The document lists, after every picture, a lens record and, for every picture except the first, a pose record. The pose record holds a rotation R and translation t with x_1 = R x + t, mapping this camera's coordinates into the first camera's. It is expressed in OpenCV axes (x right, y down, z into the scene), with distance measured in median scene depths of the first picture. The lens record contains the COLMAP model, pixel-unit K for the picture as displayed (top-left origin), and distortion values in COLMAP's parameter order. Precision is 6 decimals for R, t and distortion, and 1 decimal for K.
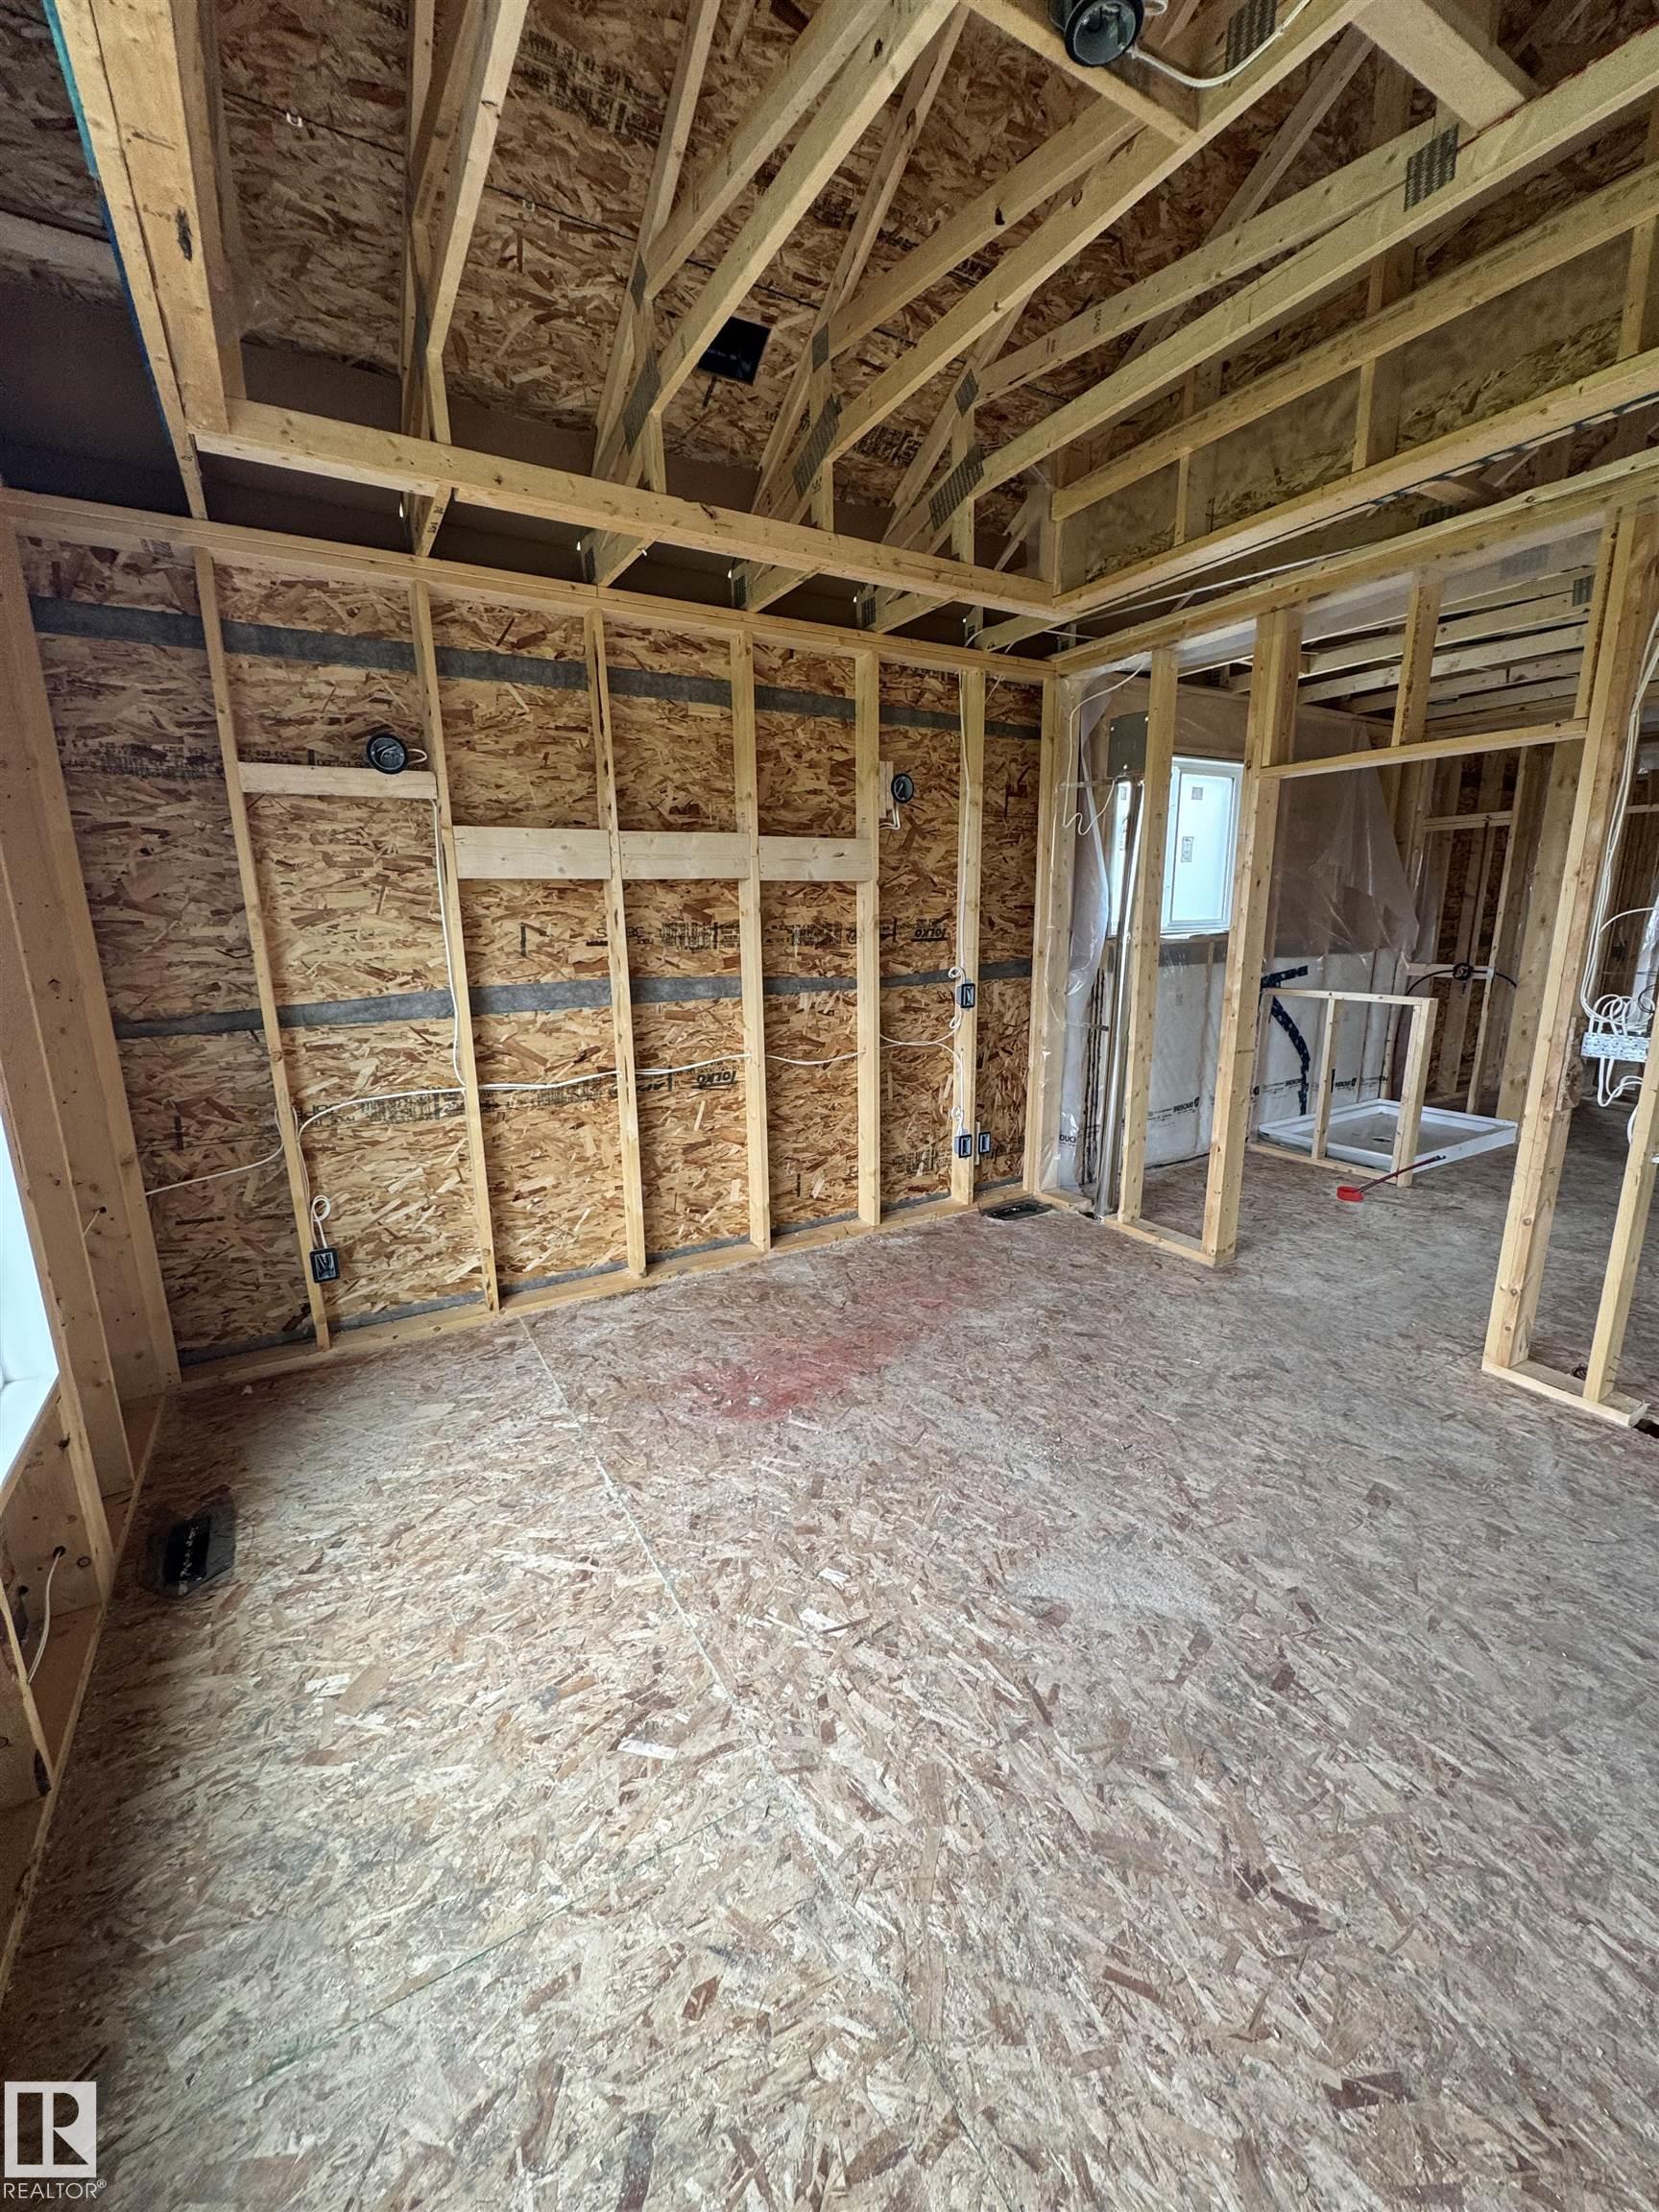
lens RADIAL K [[881.3, 0, 829.1], [0, 881.3, 1109.5], [0, 0, 1]] dist [-0.003556, 0.000191]
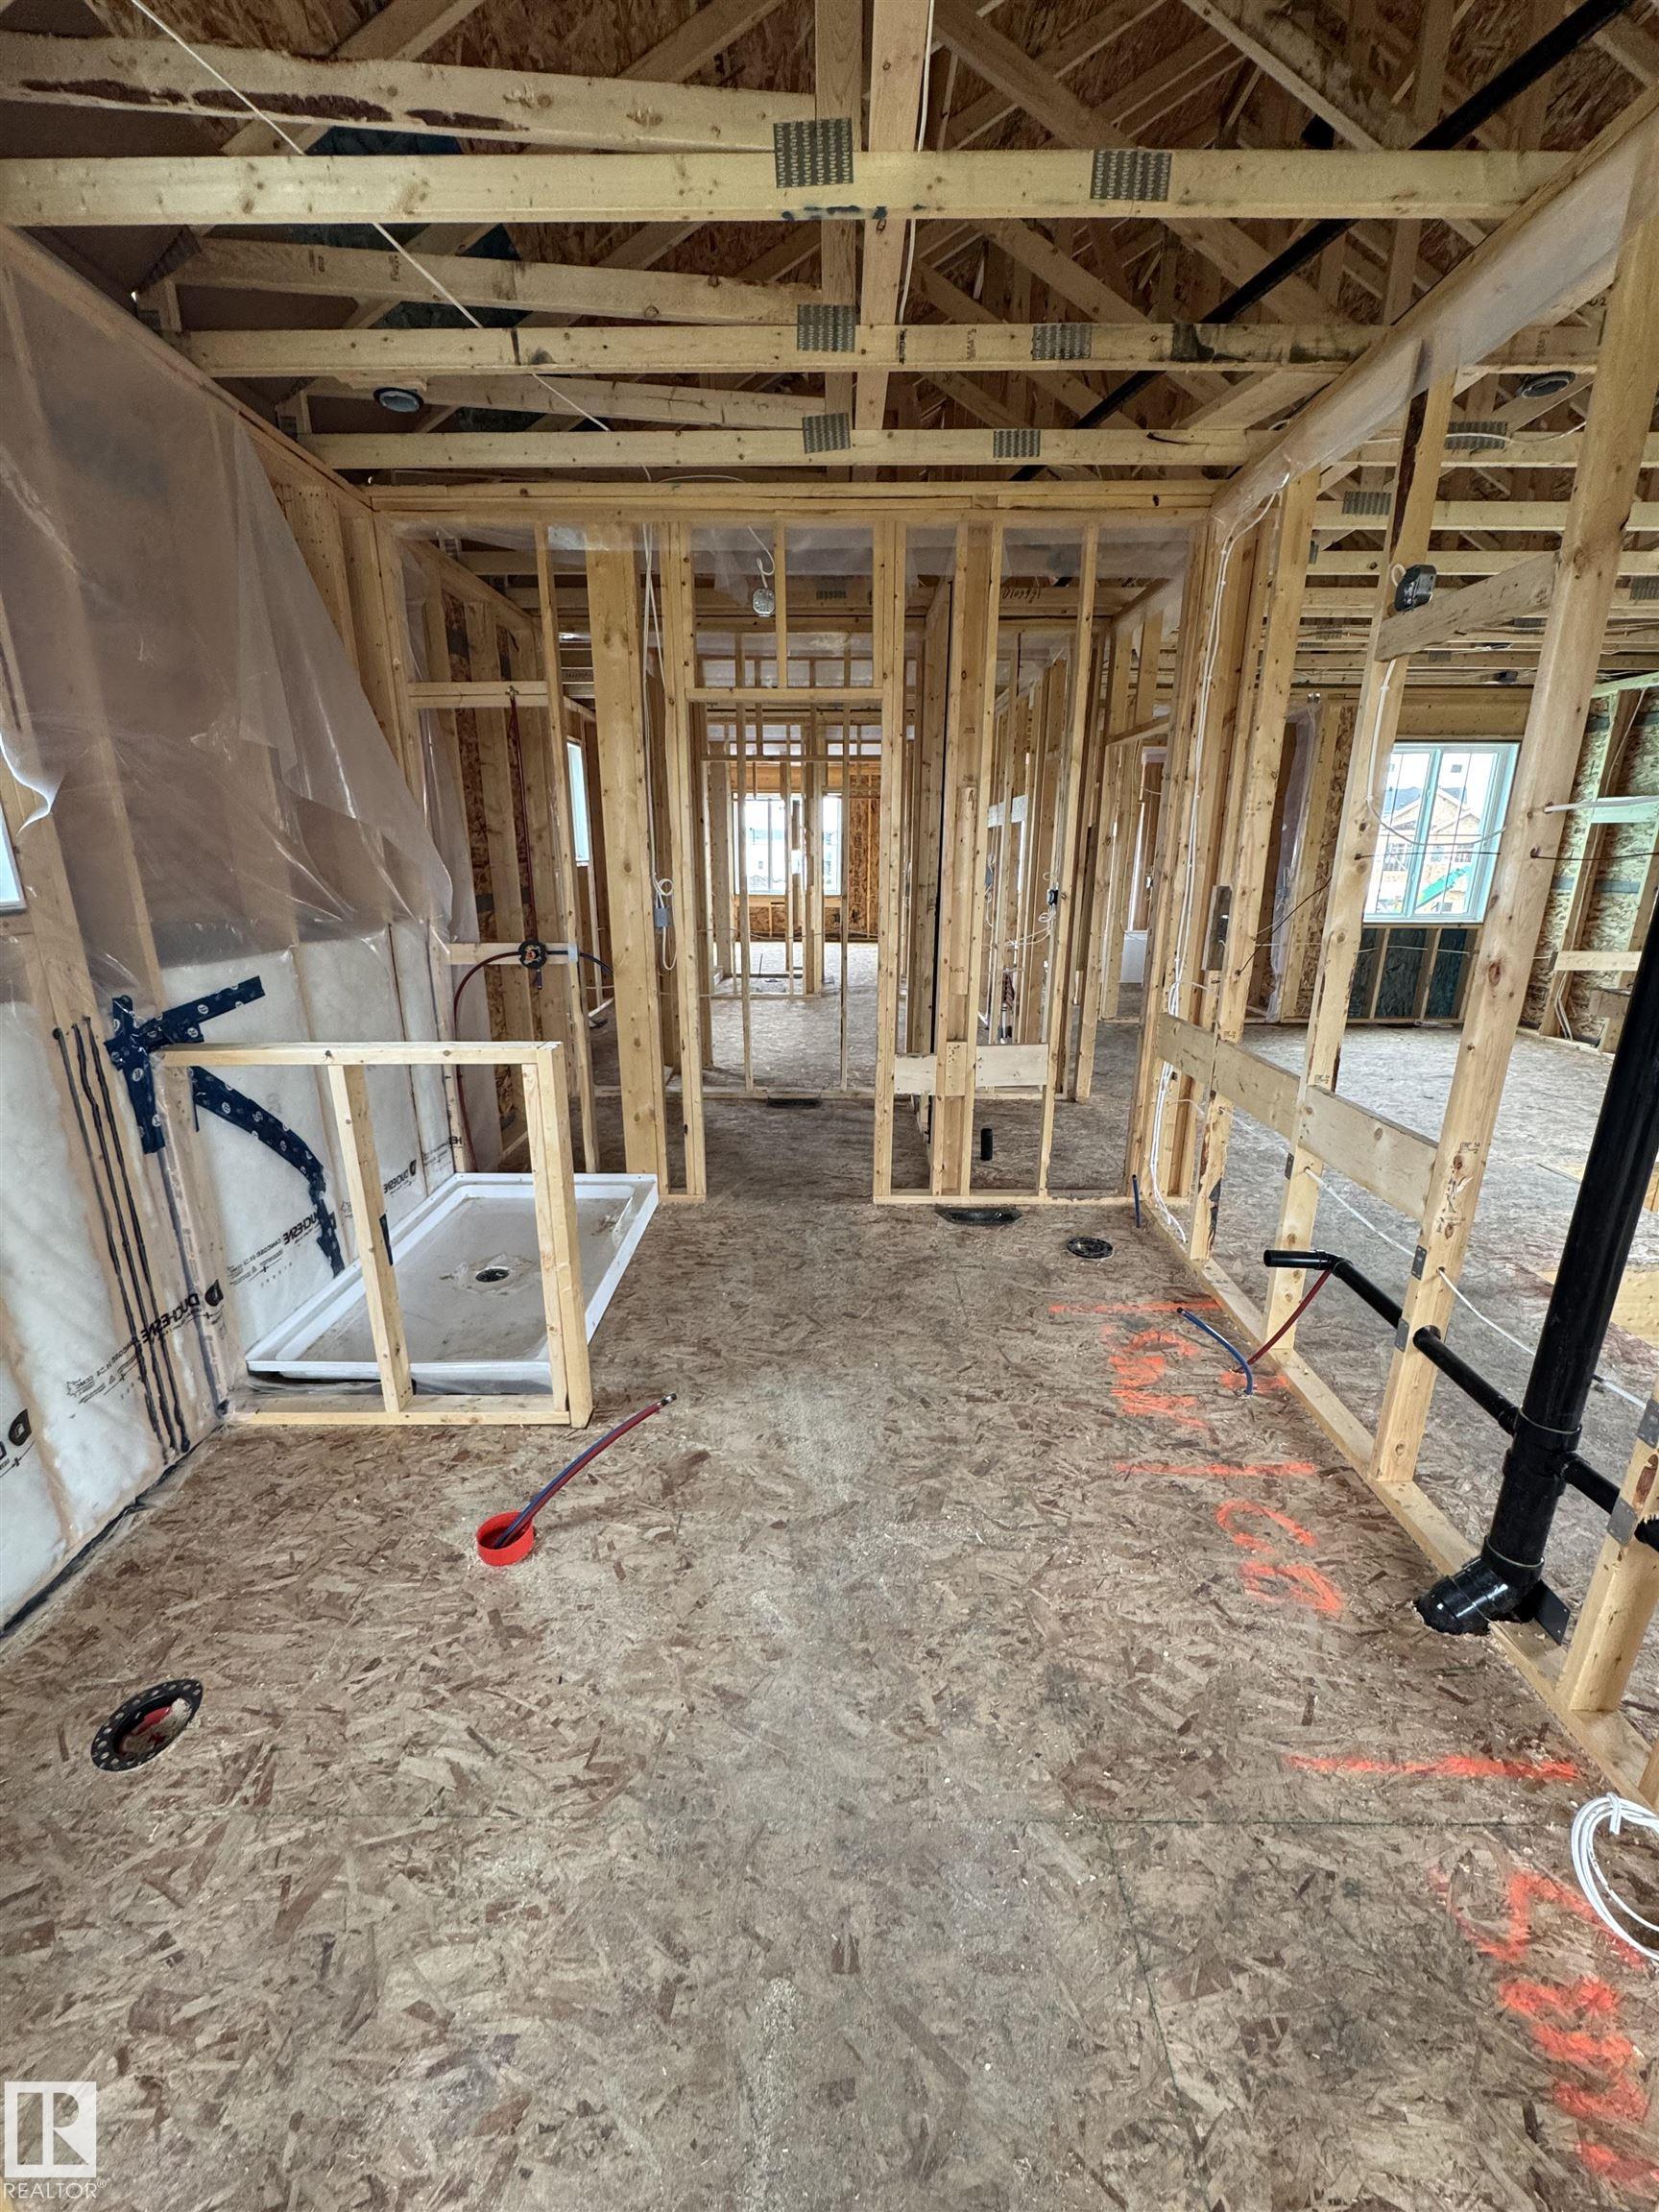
lens RADIAL K [[881.3, 0, 837.3], [0, 881.3, 1115.1], [0, 0, 1]] dist [-0.003556, 0.000191]
pose [[0.507231, -0.237214, 0.828520, 0.306652], [0.179347, 0.969379, 0.167746, -0.116672], [-0.842942, 0.063506, 0.534243, 0.520943]]
